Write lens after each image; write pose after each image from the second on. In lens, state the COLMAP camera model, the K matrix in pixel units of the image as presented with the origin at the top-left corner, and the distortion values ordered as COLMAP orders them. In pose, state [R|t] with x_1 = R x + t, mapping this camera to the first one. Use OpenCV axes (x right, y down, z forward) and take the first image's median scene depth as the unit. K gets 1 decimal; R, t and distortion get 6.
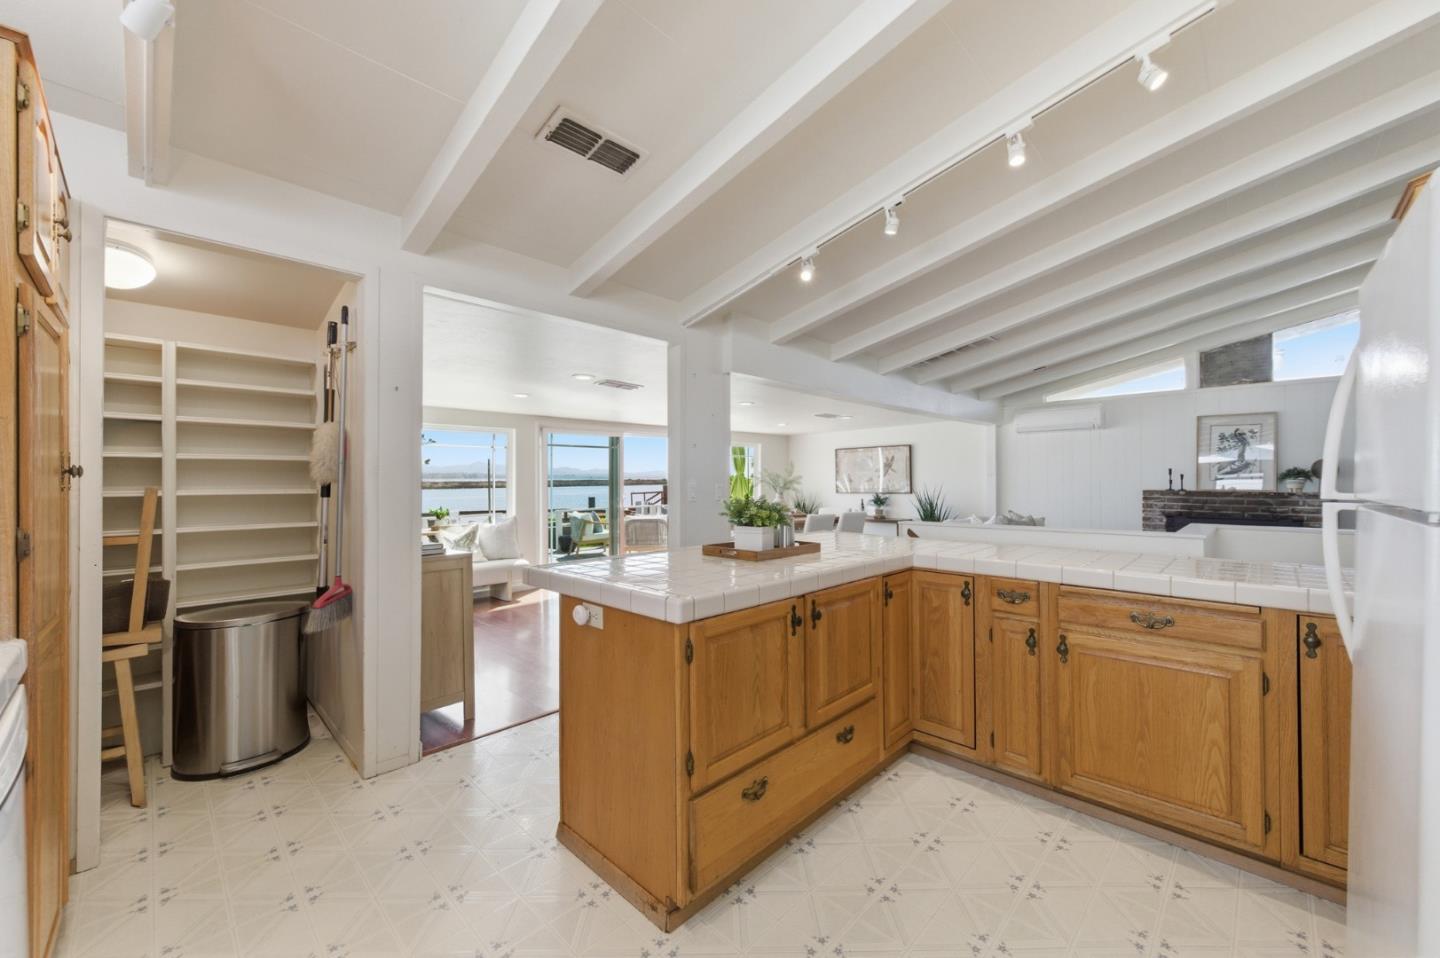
lens RADIAL K [[561.1, 0, 720.3], [0, 561.1, 477.8], [0, 0, 1]] dist [0.001120, -0.000383]
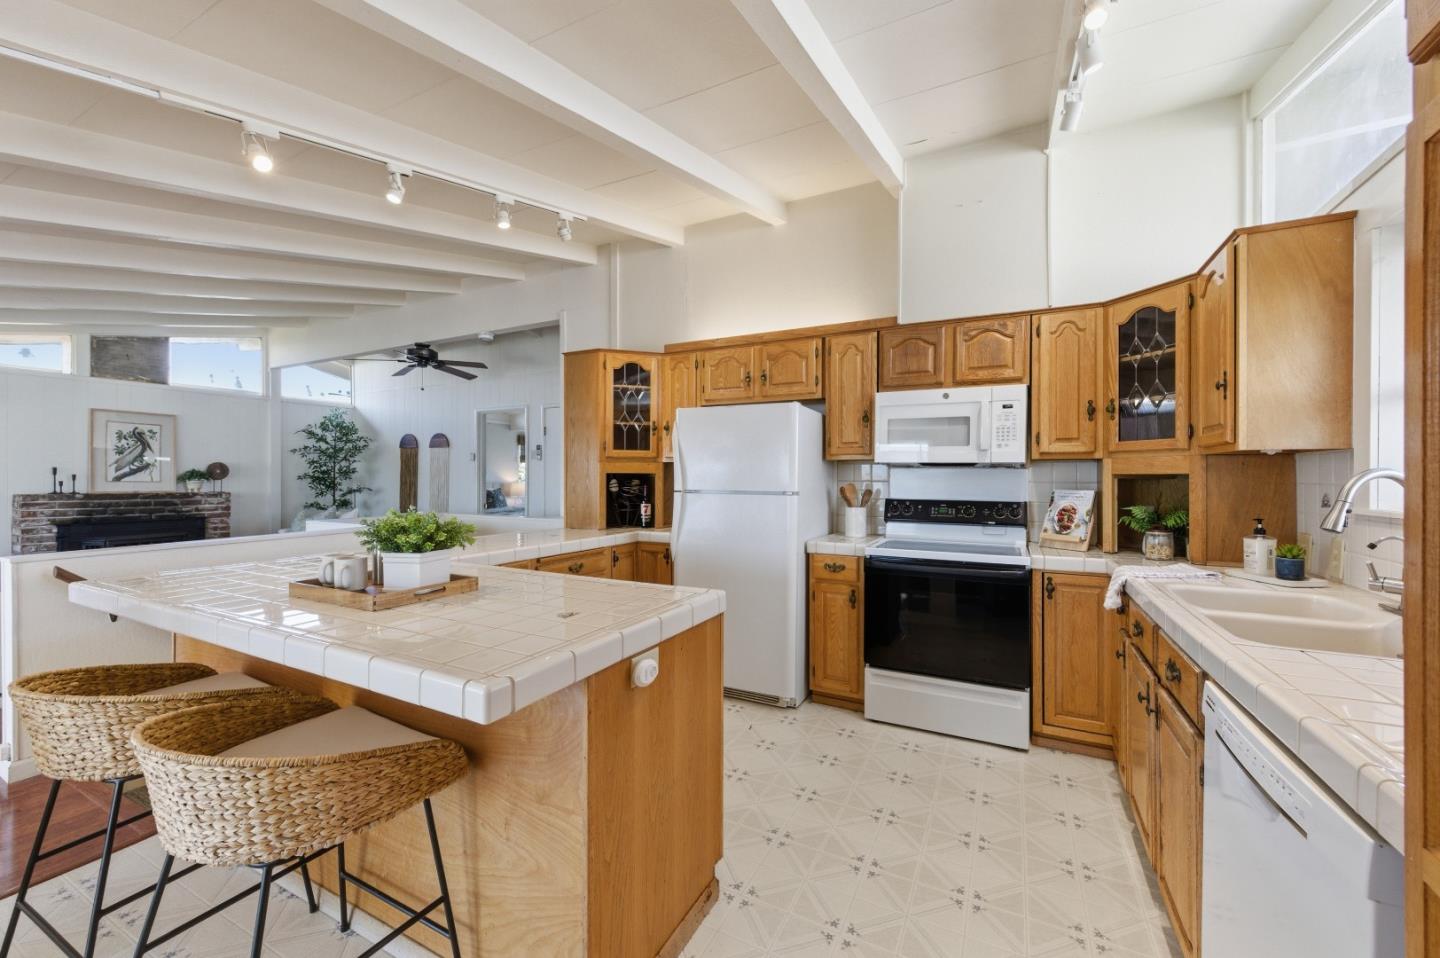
lens RADIAL K [[561.1, 0, 720.3], [0, 561.1, 477.8], [0, 0, 1]] dist [0.001120, -0.000383]
pose [[-0.288507, 0.000696, 0.957477, -0.266575], [-0.003242, 0.999993, -0.001703, -0.002832], [-0.957472, -0.003595, -0.288503, 0.303966]]
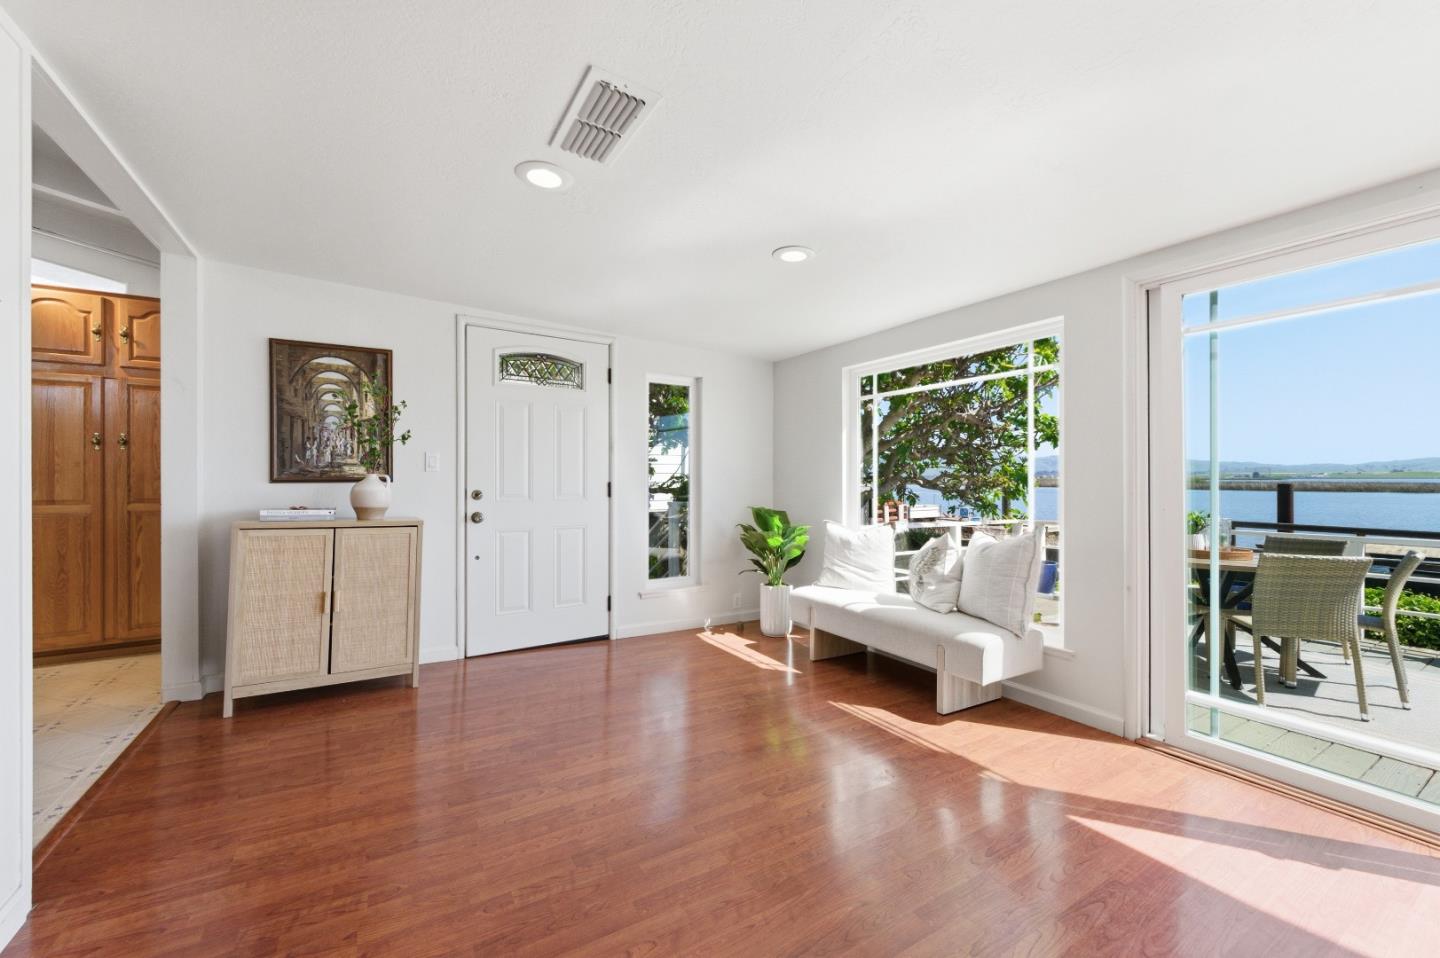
lens RADIAL K [[568.1, 0, 722.7], [0, 568.1, 476.8], [0, 0, 1]] dist [0.002003, 0.000173]
pose [[-0.248869, 0.005889, -0.968519, 0.097097], [0.001202, 0.999983, 0.005771, 0.026398], [0.968537, 0.000272, -0.248871, 0.870371]]
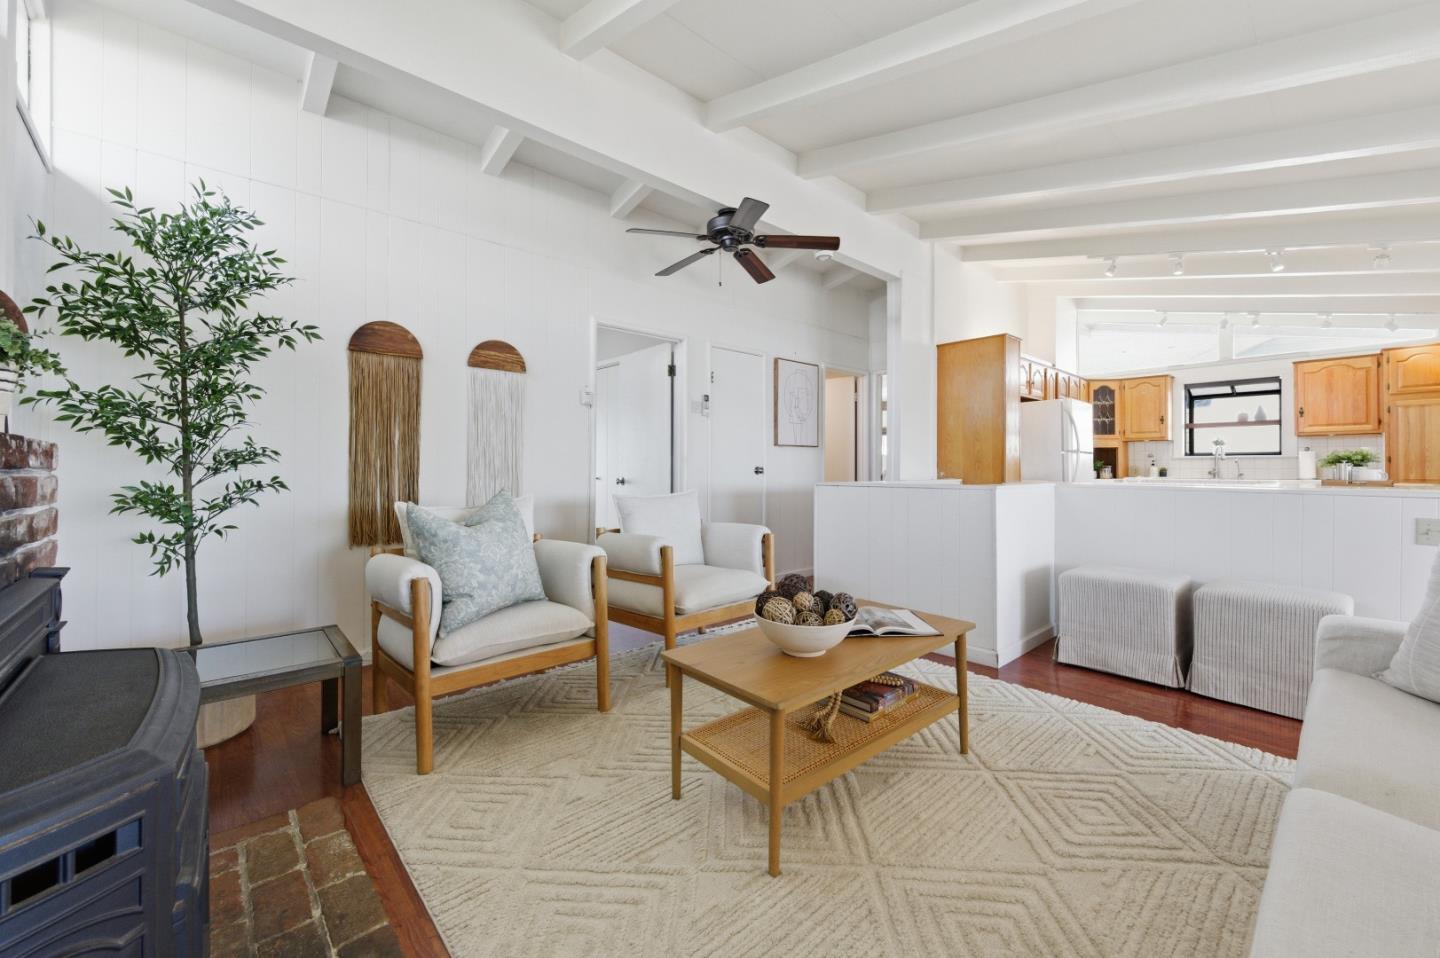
lens RADIAL K [[577.3, 0, 723.1], [0, 577.3, 465.9], [0, 0, 1]] dist [0.002098, 0.000017]
pose [[-0.998130, 0.002930, 0.061054, 0.671433], [0.002554, 0.999977, -0.006242, 0.032768], [-0.061071, -0.006075, -0.998115, 1.036642]]
